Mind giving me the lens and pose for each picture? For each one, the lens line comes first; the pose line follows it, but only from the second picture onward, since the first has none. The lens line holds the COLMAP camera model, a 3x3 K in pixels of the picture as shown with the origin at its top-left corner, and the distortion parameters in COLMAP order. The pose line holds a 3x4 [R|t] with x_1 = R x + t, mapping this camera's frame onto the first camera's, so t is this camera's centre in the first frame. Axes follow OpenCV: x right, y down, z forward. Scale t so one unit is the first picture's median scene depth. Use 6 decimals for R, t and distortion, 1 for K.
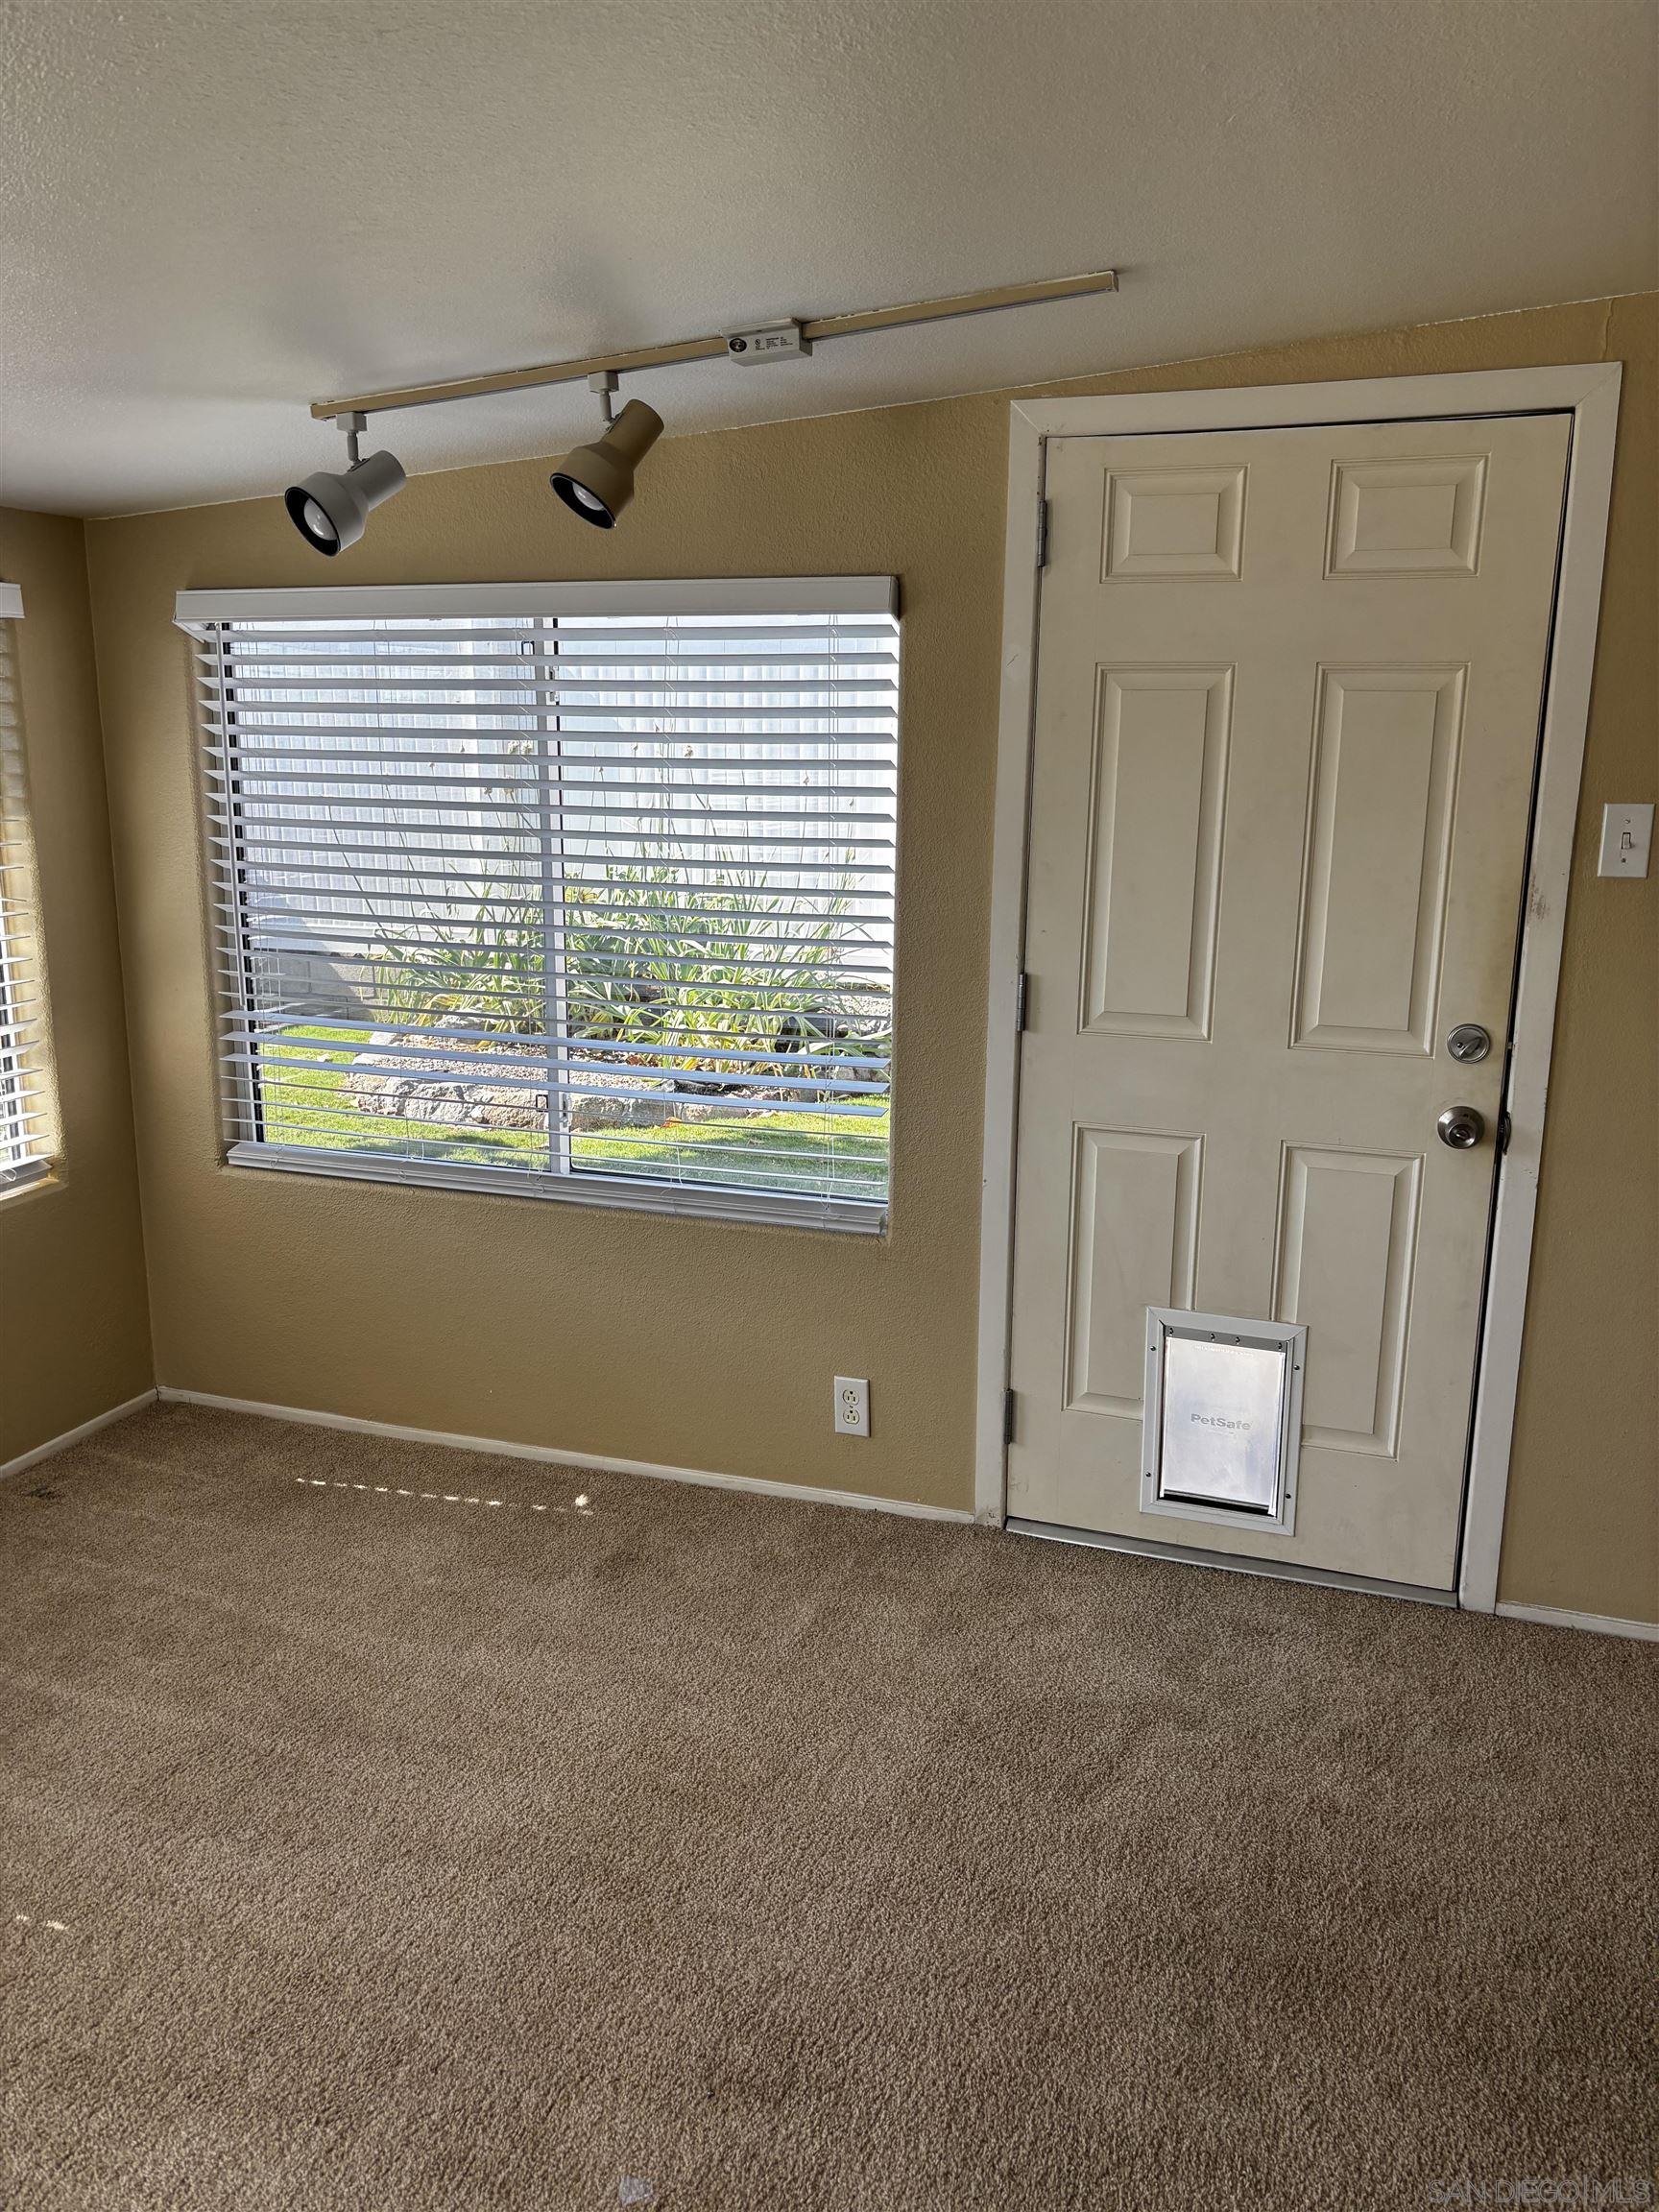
lens RADIAL K [[1675.6, 0, 827.6], [0, 1675.6, 1100.7], [0, 0, 1]] dist [0.032106, -0.000450]
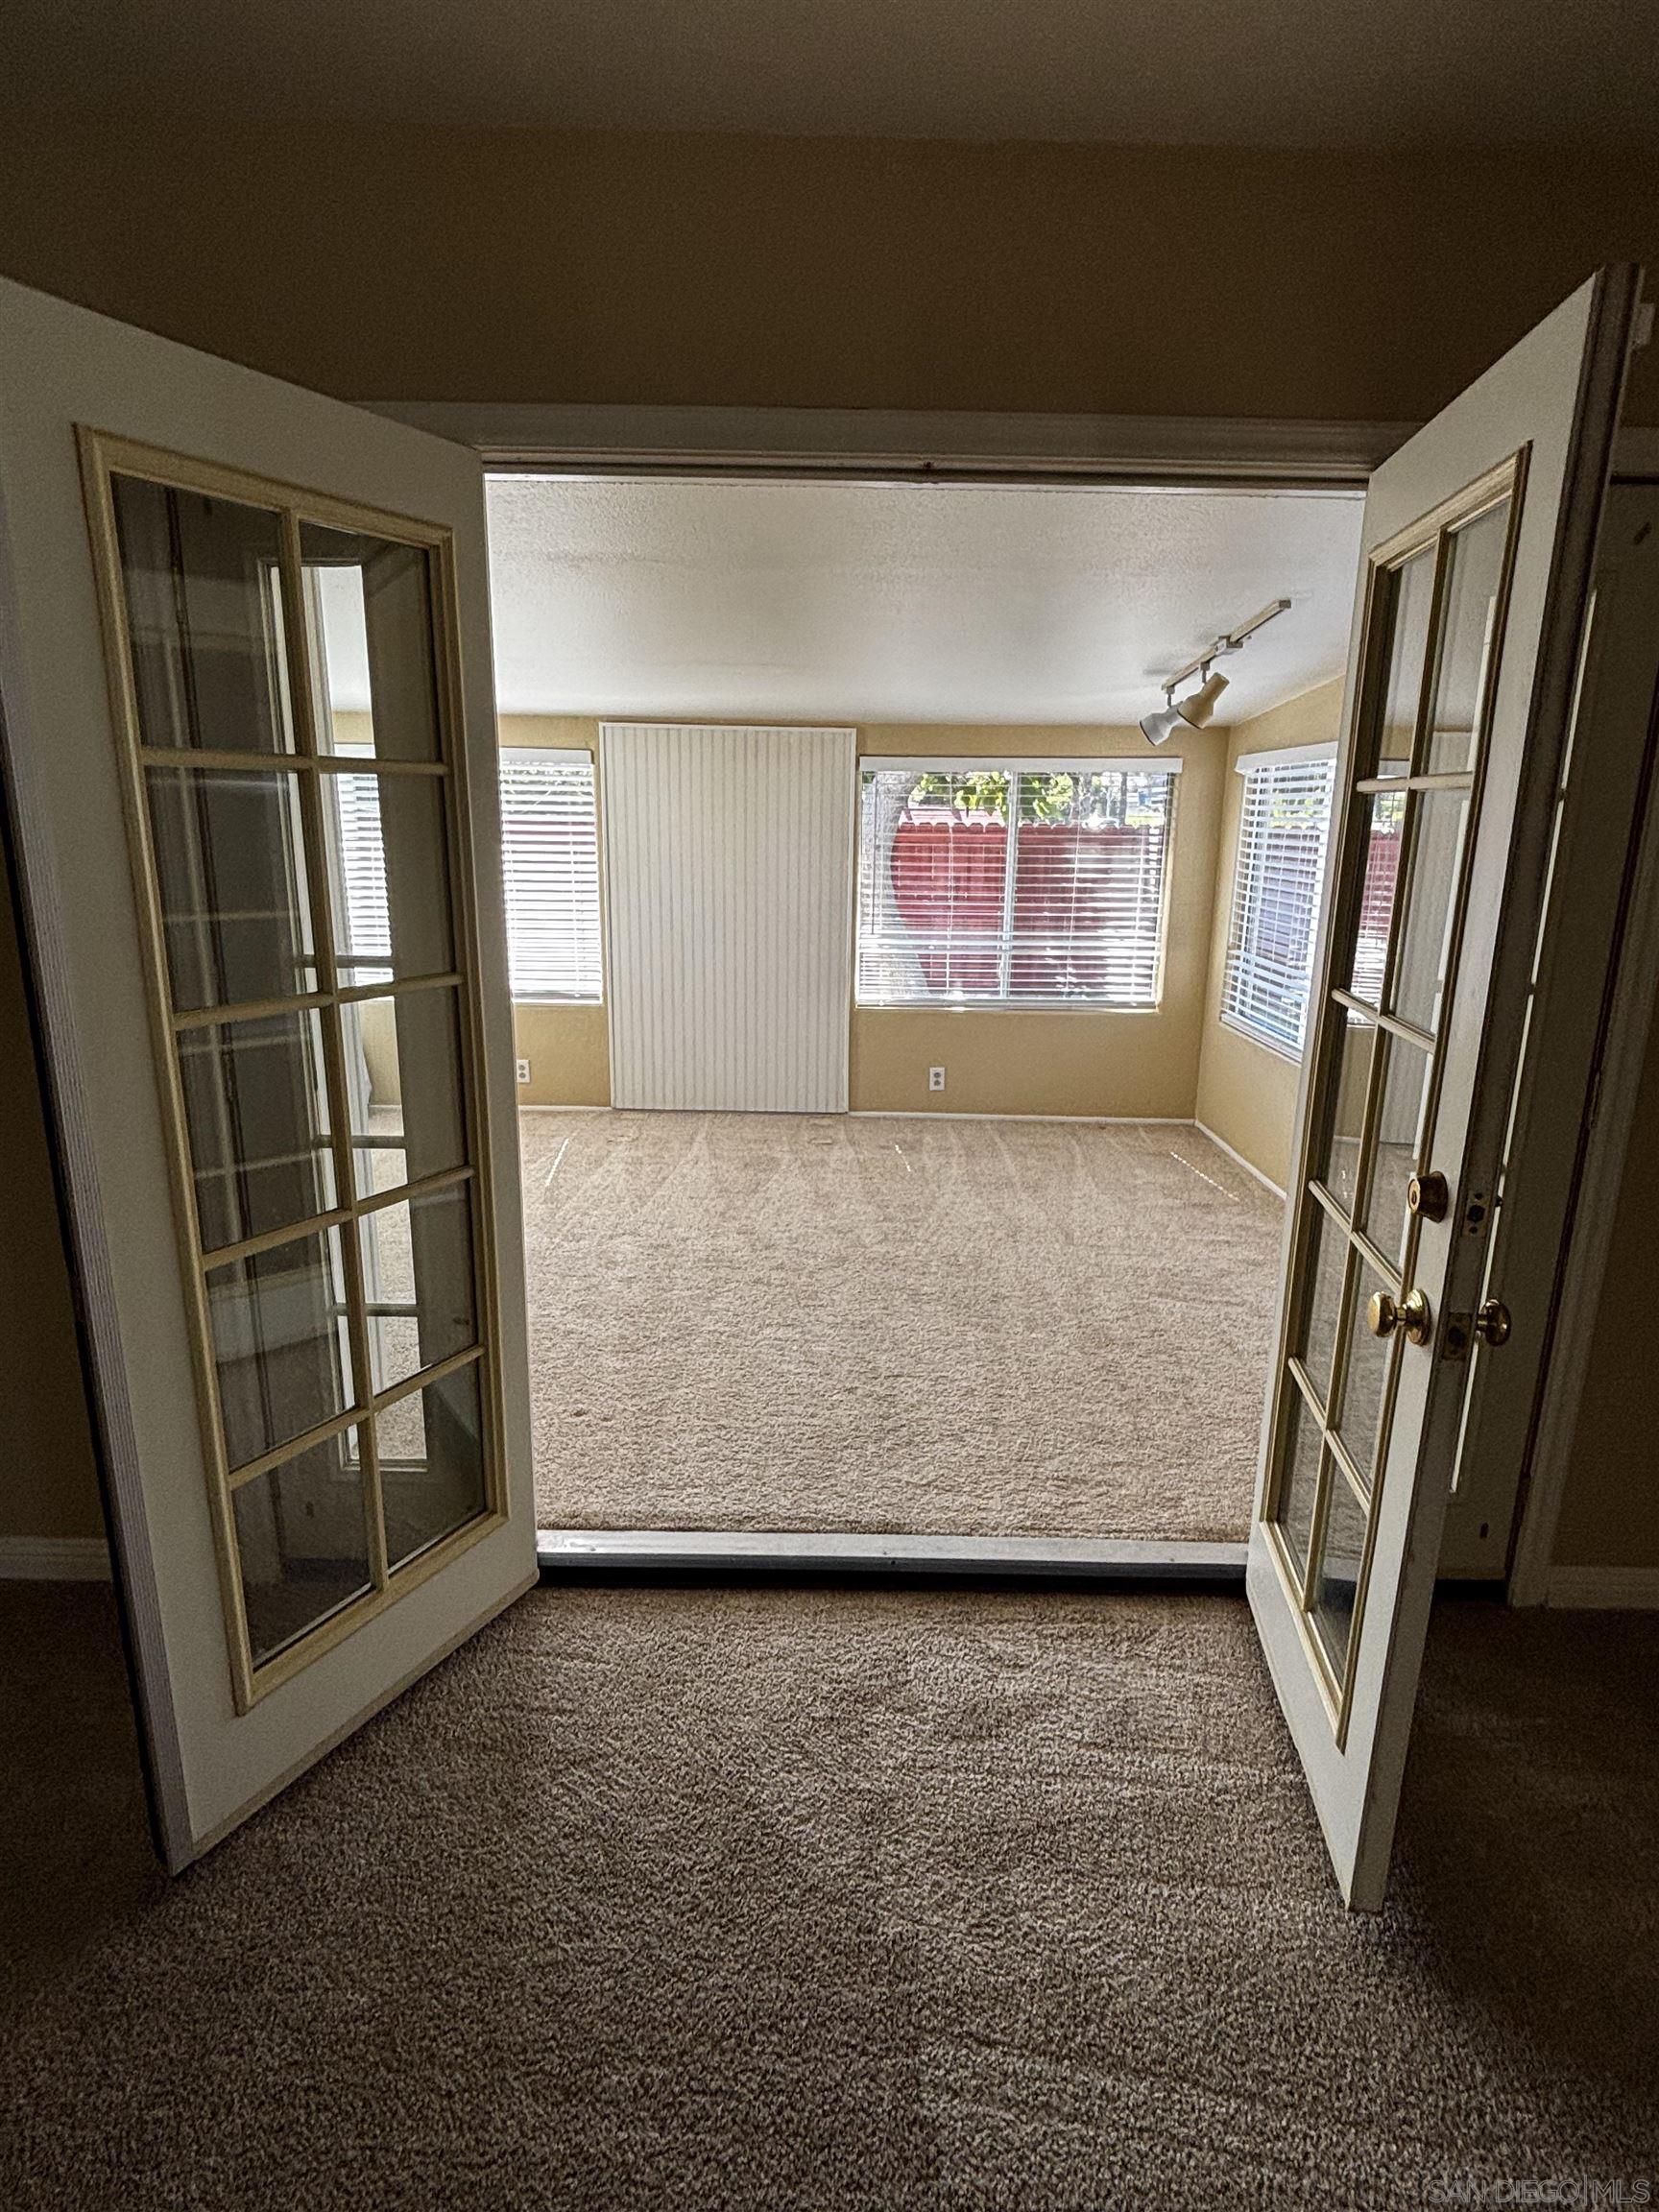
lens RADIAL K [[1188.4, 0, 829.9], [0, 1188.4, 1116.0], [0, 0, 1]] dist [0.009058, -0.003781]
pose [[0.333284, 0.226443, -0.915230, 1.249022], [-0.208006, 0.964471, 0.162880, 0.017003], [0.919595, 0.136088, 0.368544, -0.017850]]
